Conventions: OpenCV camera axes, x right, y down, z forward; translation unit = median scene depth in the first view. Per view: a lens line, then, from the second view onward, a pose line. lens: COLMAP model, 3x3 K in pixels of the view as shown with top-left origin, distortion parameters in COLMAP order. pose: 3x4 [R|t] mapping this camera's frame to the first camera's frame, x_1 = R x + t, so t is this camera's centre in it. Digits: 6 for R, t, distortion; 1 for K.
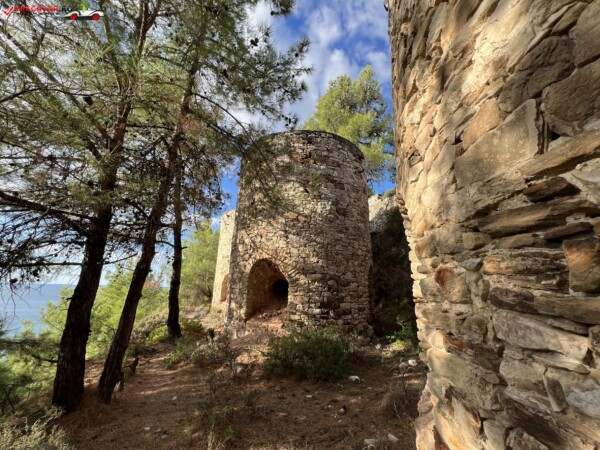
lens RADIAL K [[241.1, 0, 299.7], [0, 241.1, 223.6], [0, 0, 1]] dist [0.001567, 0.000339]
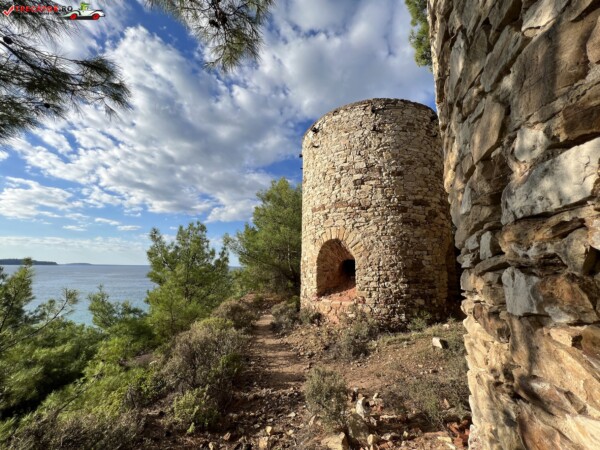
lens RADIAL K [[241.1, 0, 299.9], [0, 241.1, 224.4], [0, 0, 1]] dist [0.001567, 0.000339]
pose [[0.950851, -0.057034, -0.304351, -0.417036], [0.081381, 0.994367, 0.067908, 0.282754], [0.298764, -0.089339, 0.950136, 1.084493]]
